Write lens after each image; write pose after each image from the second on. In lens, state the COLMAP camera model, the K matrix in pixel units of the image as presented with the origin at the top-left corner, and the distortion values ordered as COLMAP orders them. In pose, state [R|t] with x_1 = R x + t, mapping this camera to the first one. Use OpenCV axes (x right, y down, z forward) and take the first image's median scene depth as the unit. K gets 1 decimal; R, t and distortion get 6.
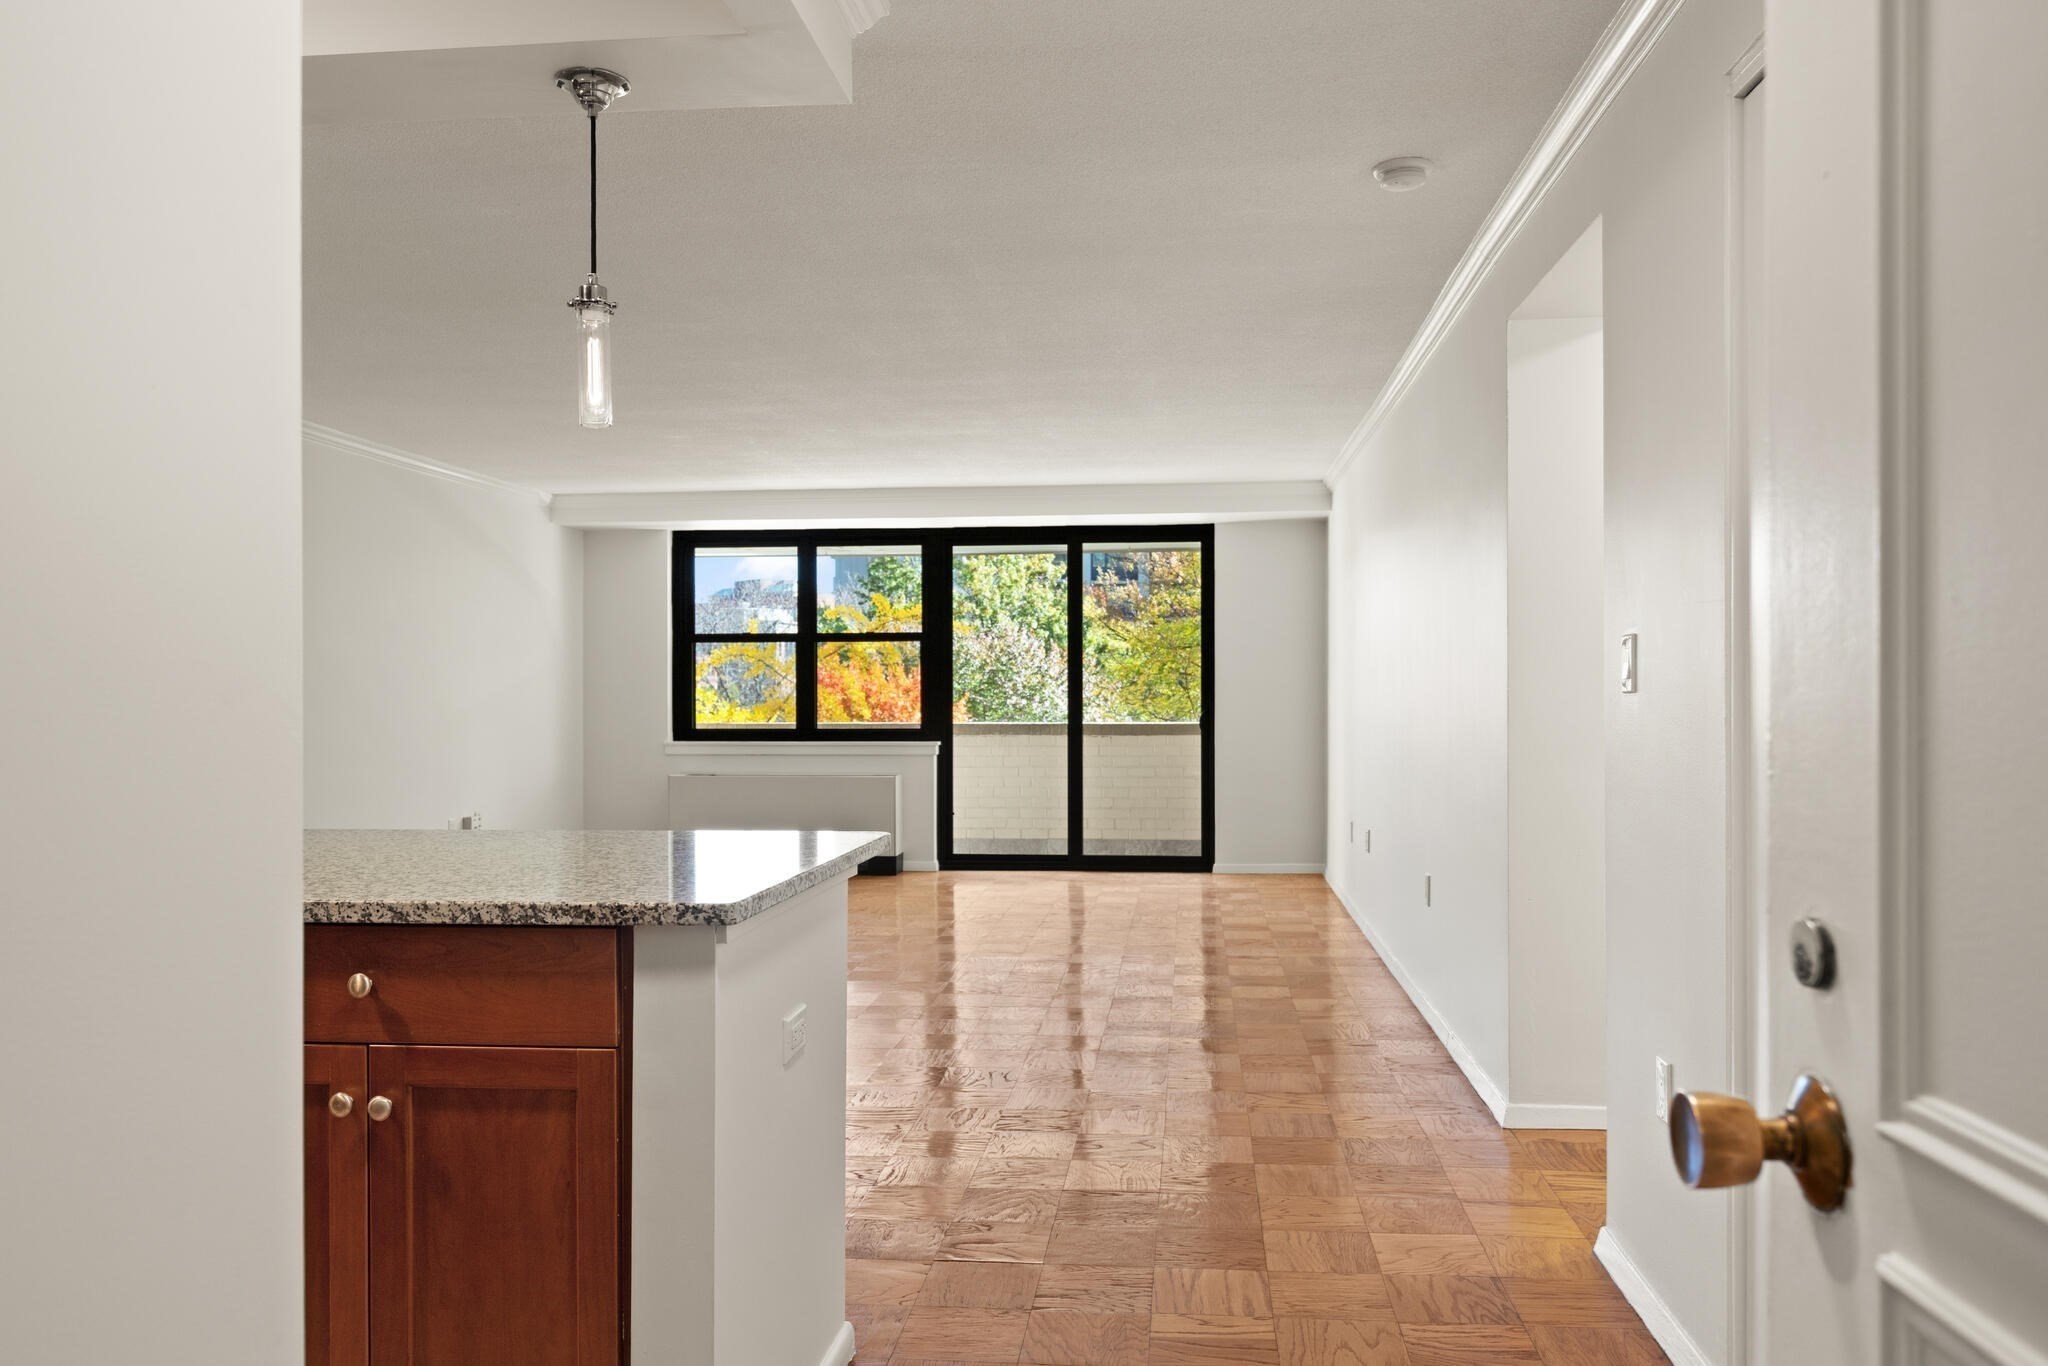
lens RADIAL K [[1501.9, 0, 1038.2], [0, 1501.9, 692.2], [0, 0, 1]] dist [0.002246, -0.000012]
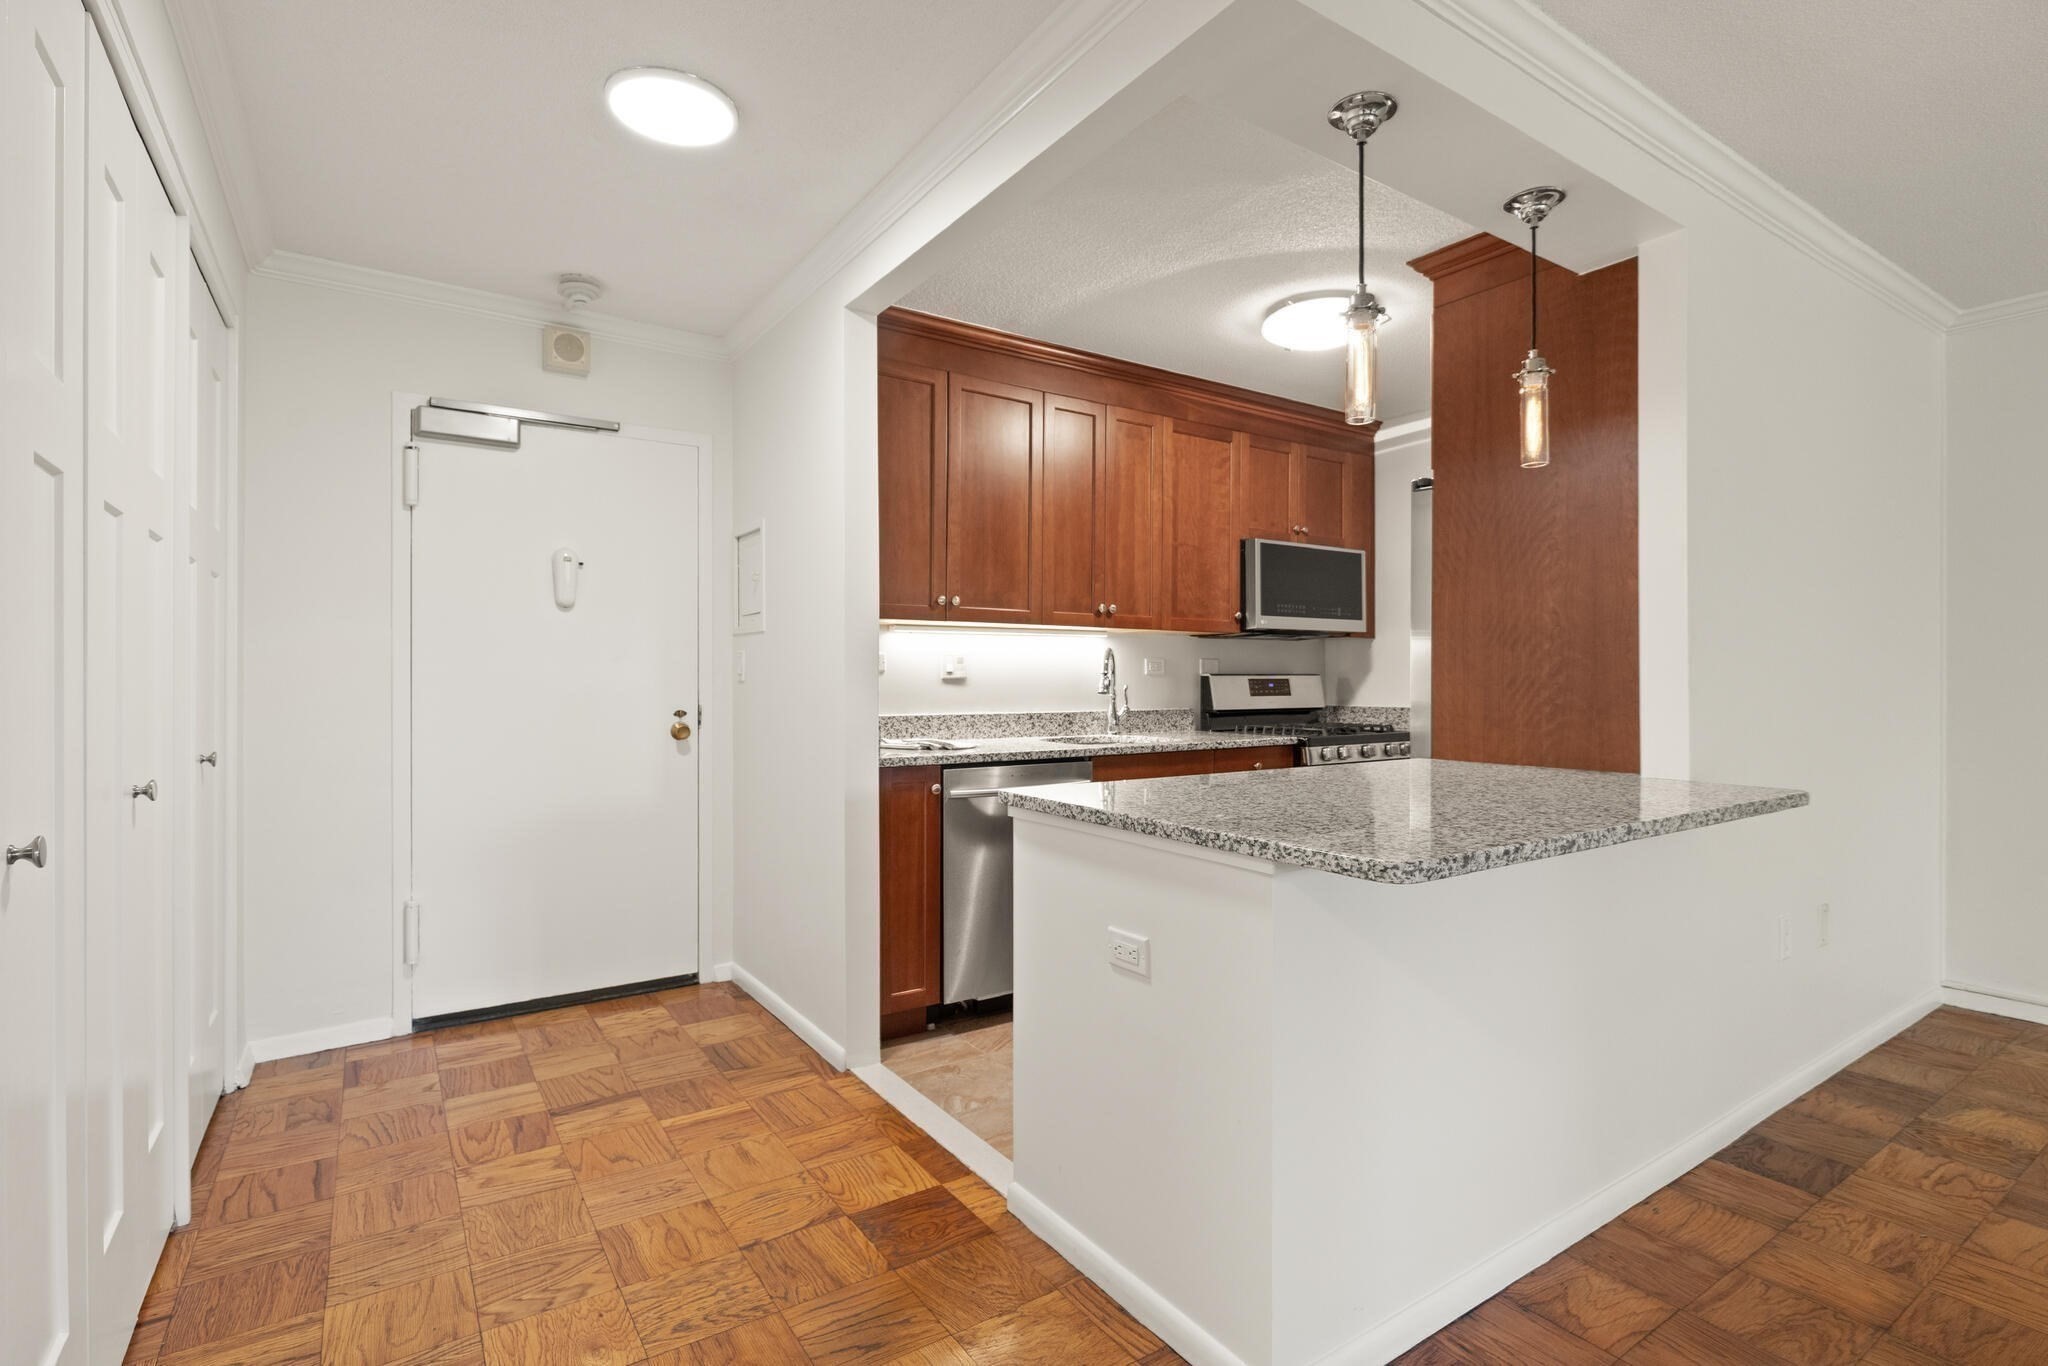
lens RADIAL K [[974.4, 0, 1034.1], [0, 974.4, 668.6], [0, 0, 1]] dist [-0.002320, 0.000651]
pose [[-0.768467, -0.004524, -0.639874, 0.096150], [0.001516, 0.999959, -0.008890, 0.002988], [0.639888, -0.007802, -0.768429, 0.386544]]
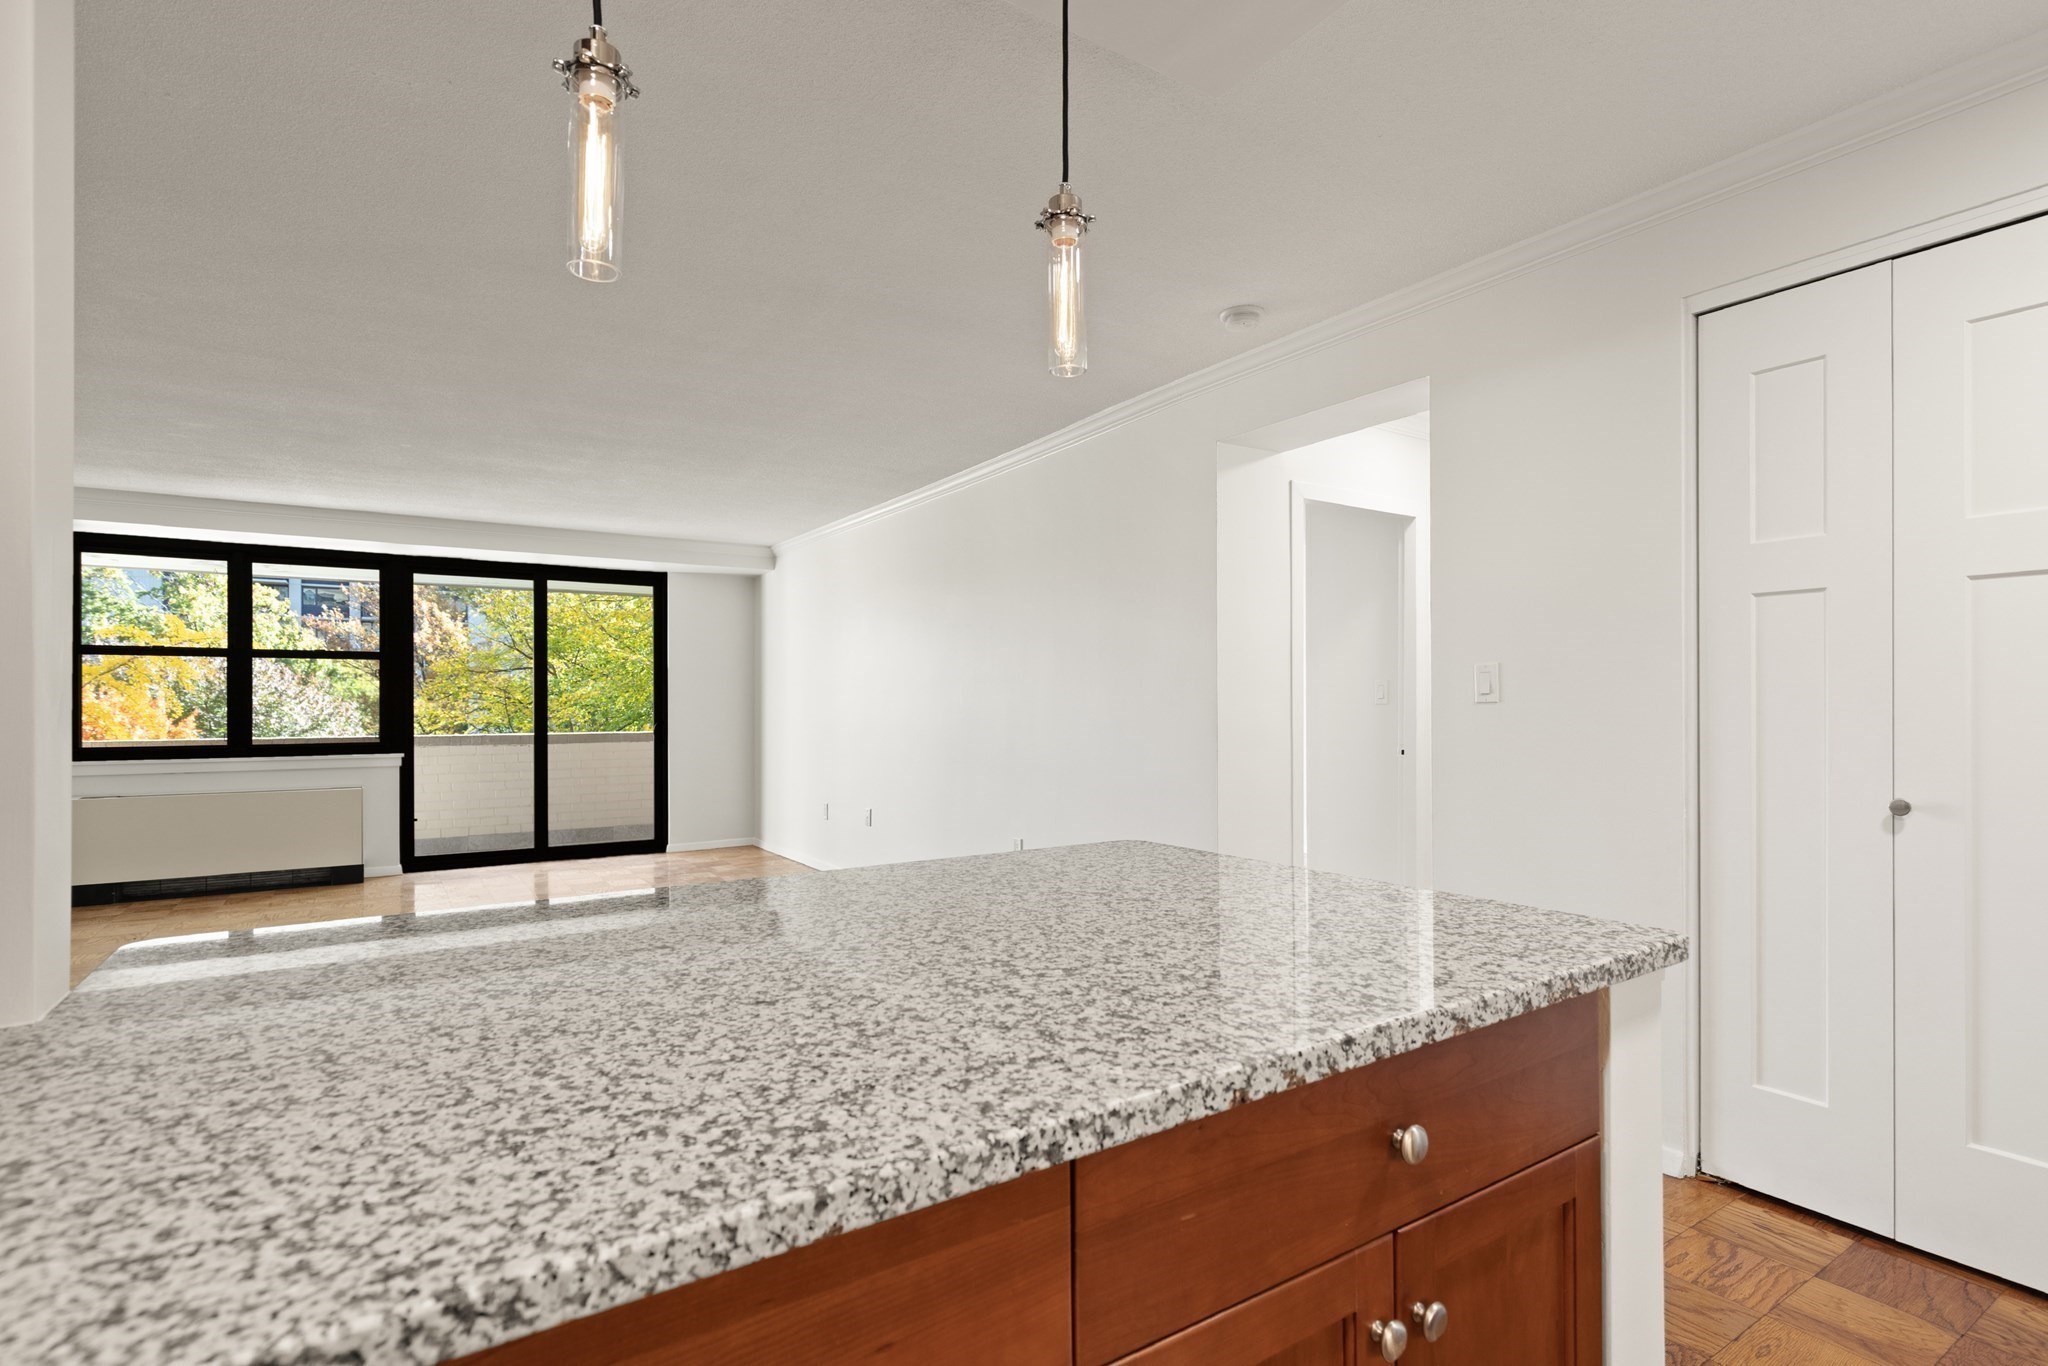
lens RADIAL K [[1001.7, 0, 1049.0], [0, 1001.7, 706.5], [0, 0, 1]] dist [-0.001962, -0.000060]
pose [[0.767751, 0.000105, 0.640748, -0.179992], [0.001689, 0.999996, -0.002187, 0.001733], [-0.640746, 0.002761, 0.767748, 0.163742]]
